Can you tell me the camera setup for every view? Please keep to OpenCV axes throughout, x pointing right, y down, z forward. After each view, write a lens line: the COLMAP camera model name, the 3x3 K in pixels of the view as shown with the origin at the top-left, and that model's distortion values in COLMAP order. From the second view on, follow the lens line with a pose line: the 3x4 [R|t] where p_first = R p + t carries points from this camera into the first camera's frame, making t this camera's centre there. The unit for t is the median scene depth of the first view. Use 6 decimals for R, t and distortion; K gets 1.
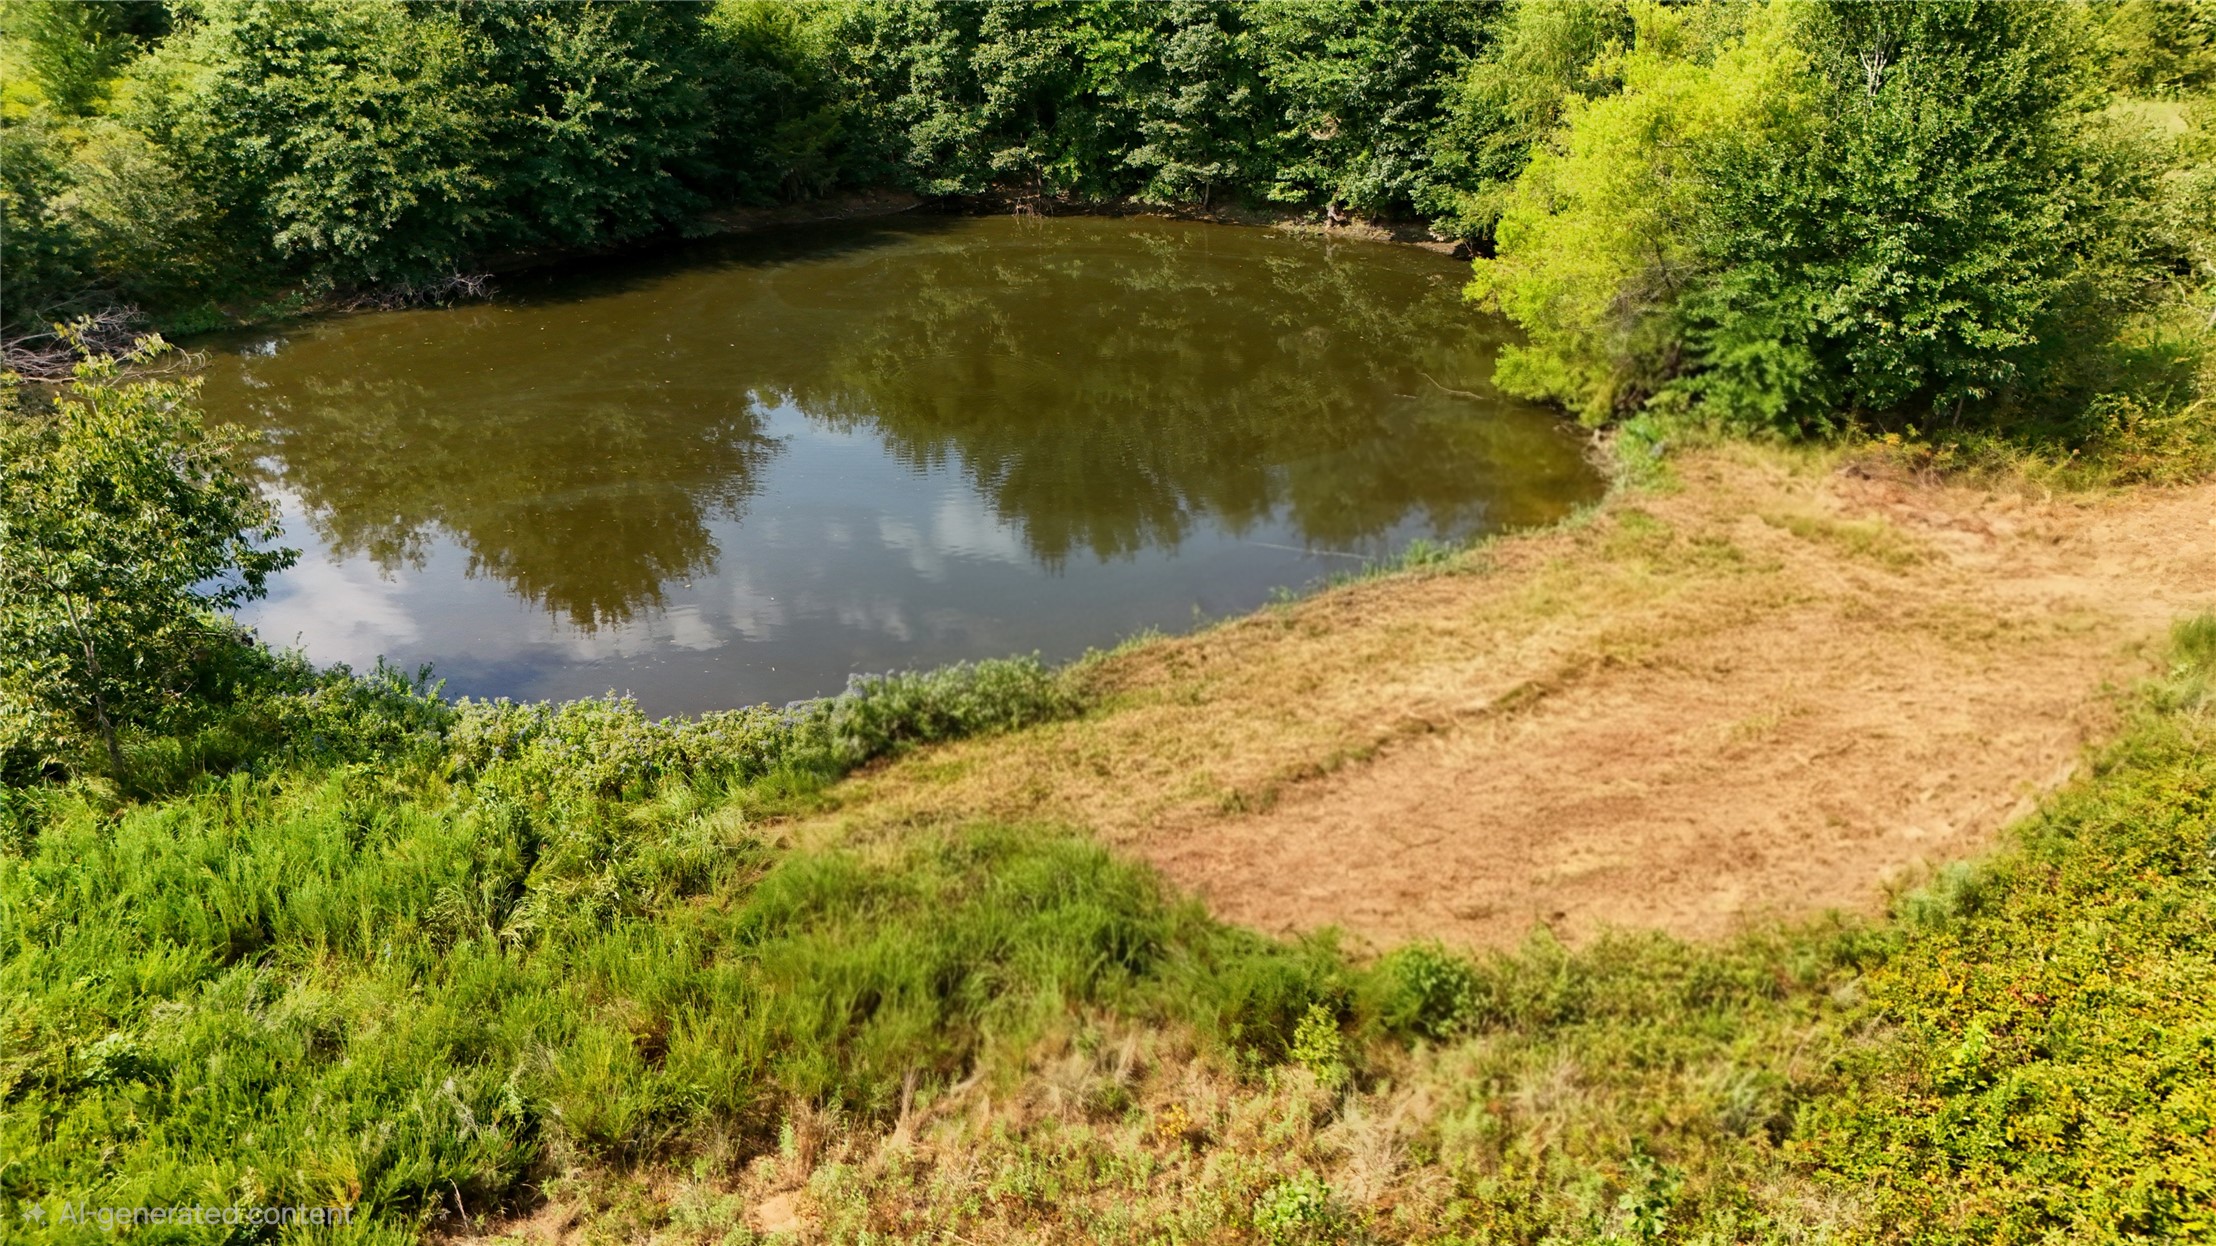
lens RADIAL K [[1634.7, 0, 1117.1], [0, 1634.7, 617.0], [0, 0, 1]] dist [0.061385, -0.063200]
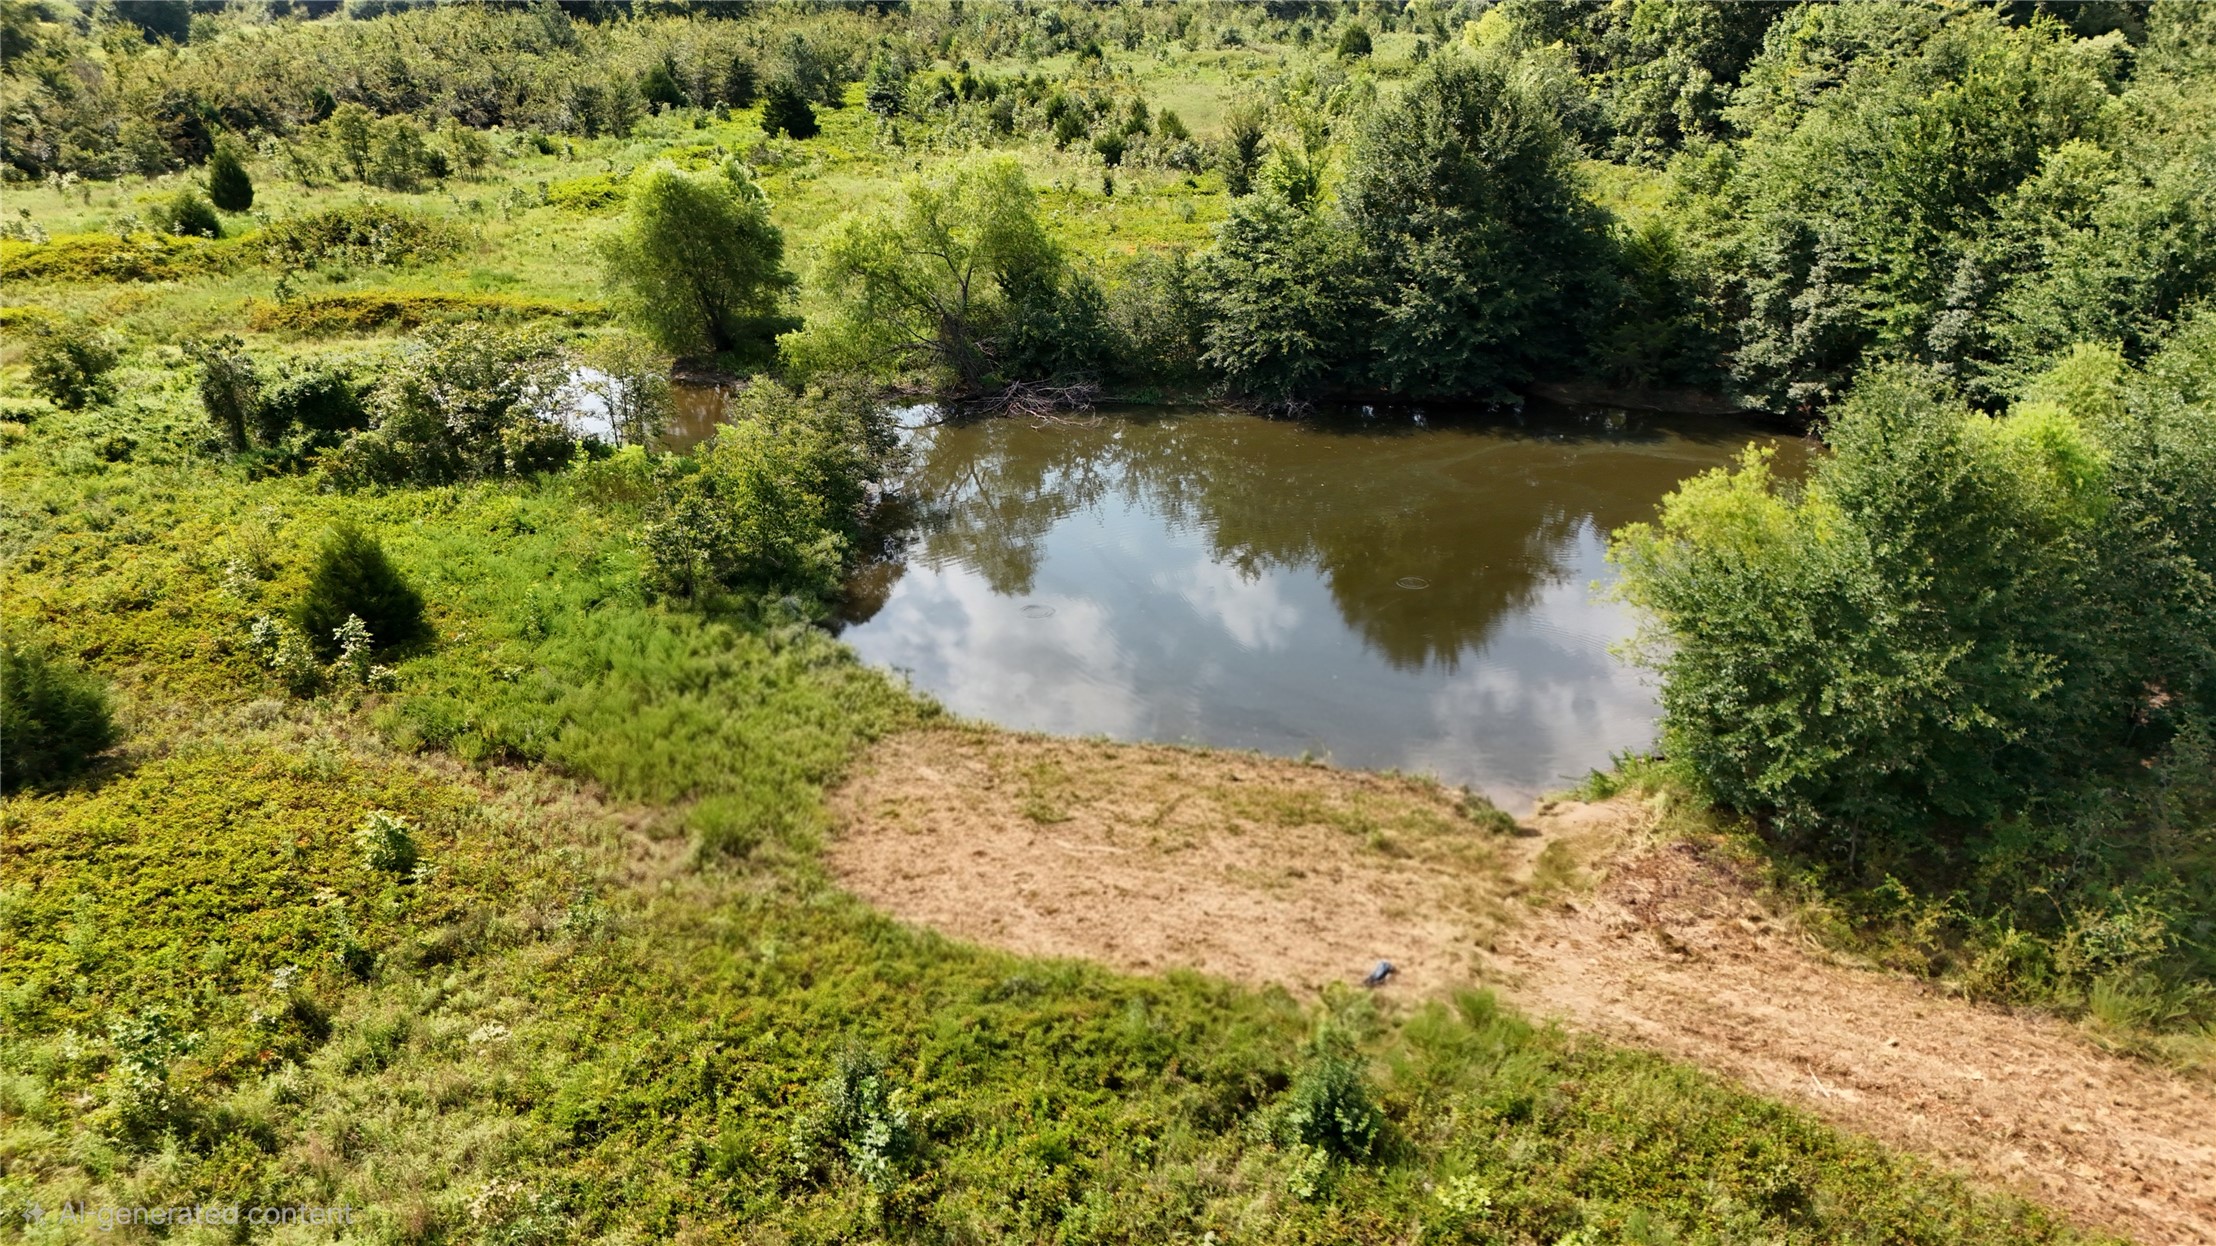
lens RADIAL K [[1634.7, 0, 1117.1], [0, 1634.7, 617.0], [0, 0, 1]] dist [0.061385, -0.063200]
pose [[0.595188, 0.311250, -0.740860, 0.556157], [-0.323398, 0.936764, 0.133744, -0.145565], [0.735639, 0.159990, 0.658209, -0.039542]]
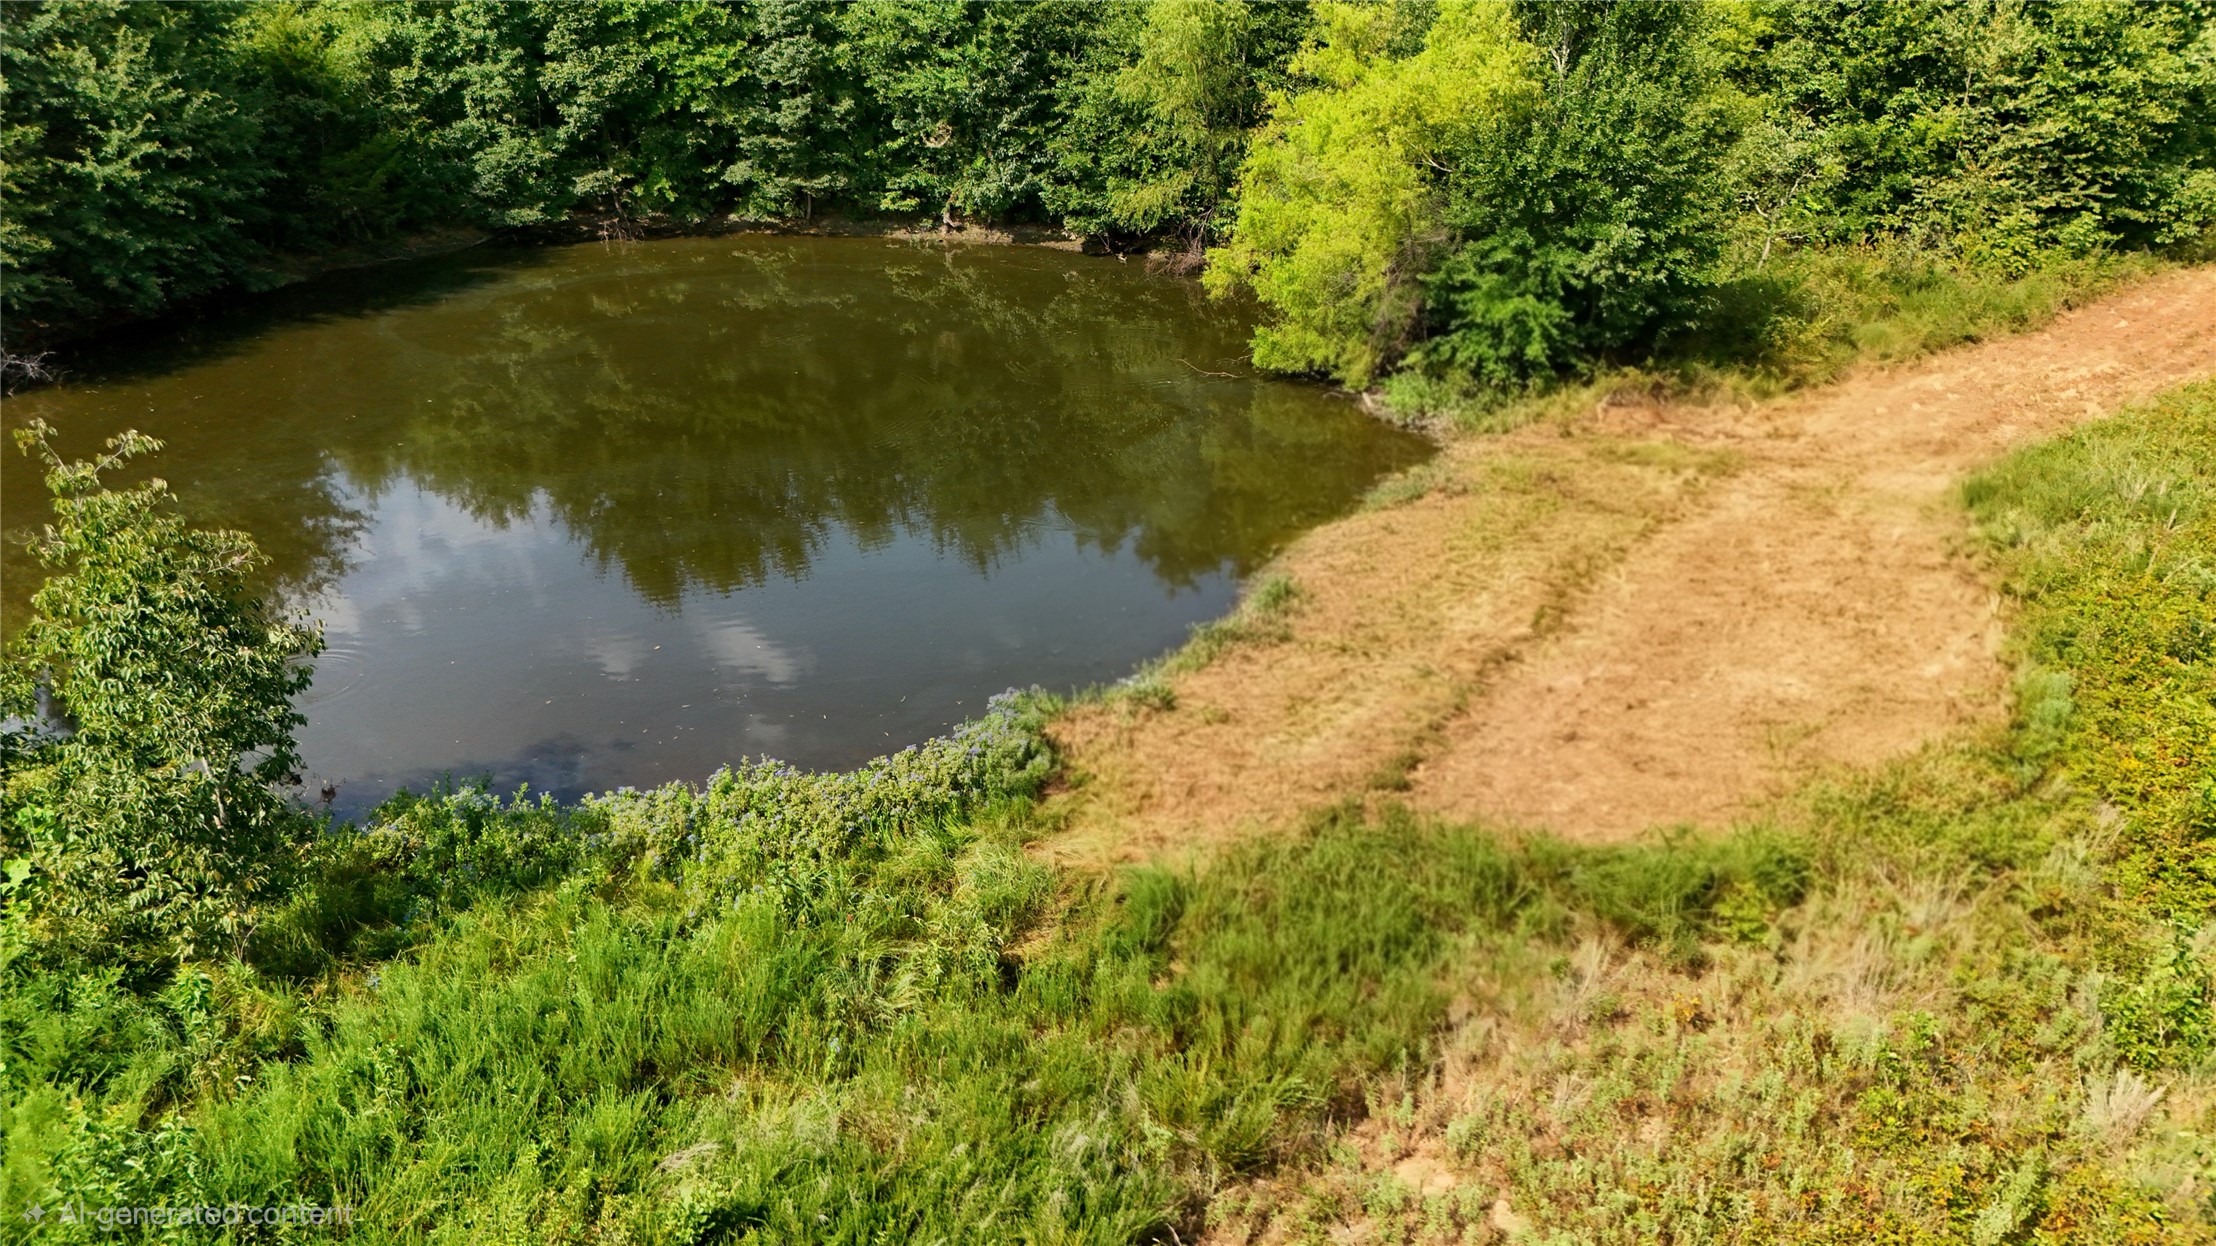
lens RADIAL K [[1634.7, 0, 1117.1], [0, 1634.7, 617.0], [0, 0, 1]] dist [0.061385, -0.063200]
pose [[0.922796, -0.150324, 0.354755, -0.171598], [0.152801, 0.988030, 0.021199, -0.008650], [-0.353695, 0.034645, 0.934719, 0.023077]]
